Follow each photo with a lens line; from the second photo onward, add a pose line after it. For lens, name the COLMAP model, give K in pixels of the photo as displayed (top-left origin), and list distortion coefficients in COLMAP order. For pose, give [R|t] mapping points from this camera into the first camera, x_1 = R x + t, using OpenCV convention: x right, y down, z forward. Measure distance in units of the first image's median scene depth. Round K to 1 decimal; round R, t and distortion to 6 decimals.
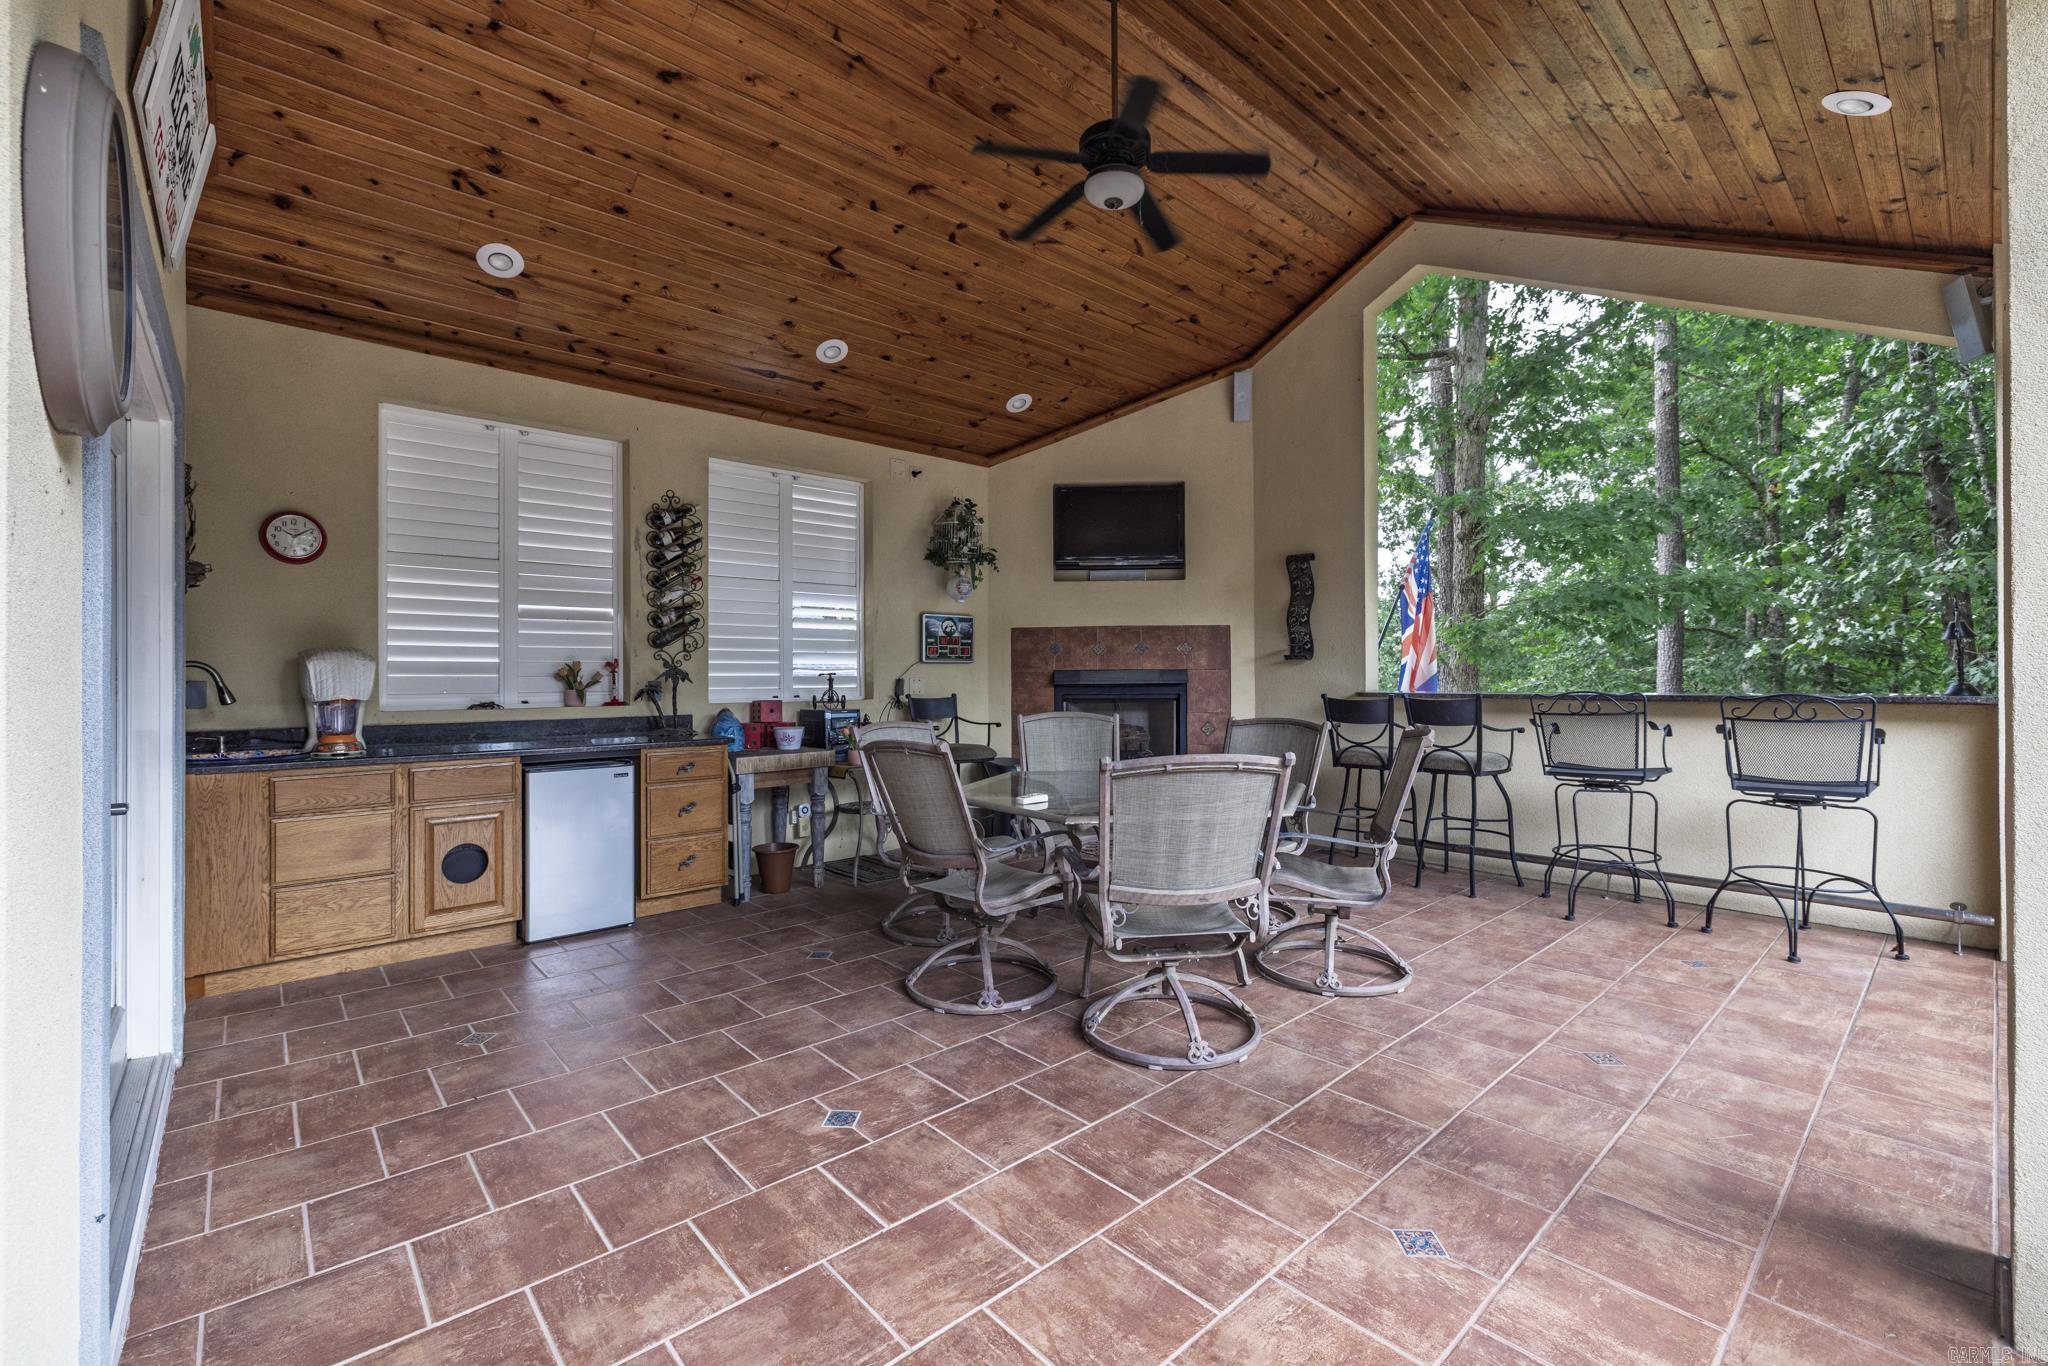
lens RADIAL K [[866.1, 0, 1022.3], [0, 866.1, 672.3], [0, 0, 1]] dist [-0.000638, 0.000372]
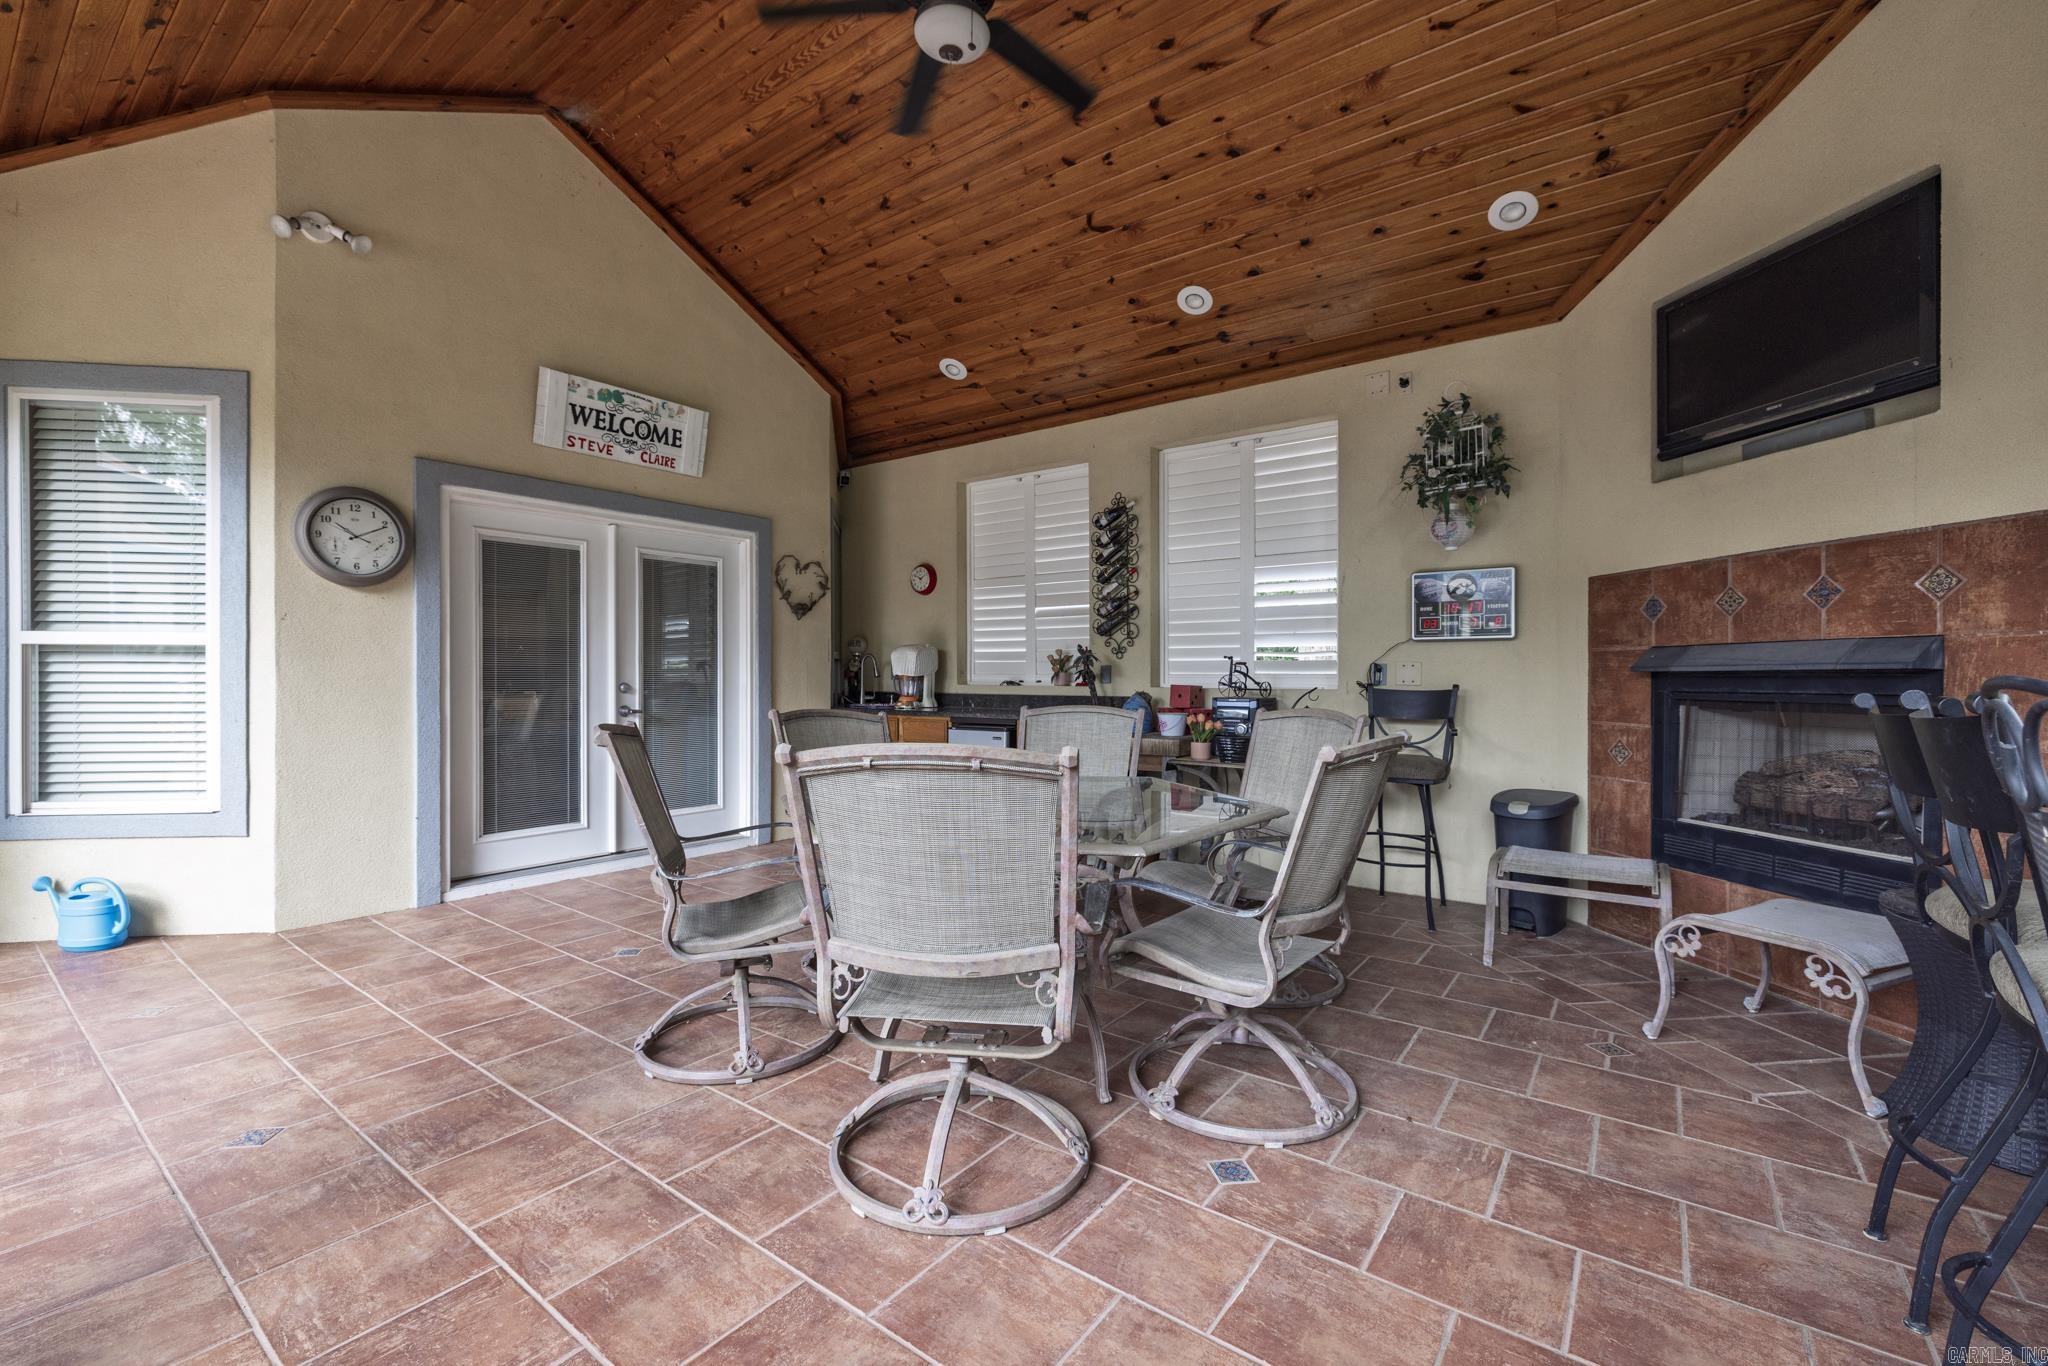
lens RADIAL K [[866.1, 0, 1013.9], [0, 866.1, 682.2], [0, 0, 1]] dist [-0.000638, 0.000372]
pose [[0.189448, 0.014317, -0.981786, 0.651131], [0.000224, 0.999893, 0.014624, 0.015467], [0.981891, -0.002990, 0.189425, 0.653047]]
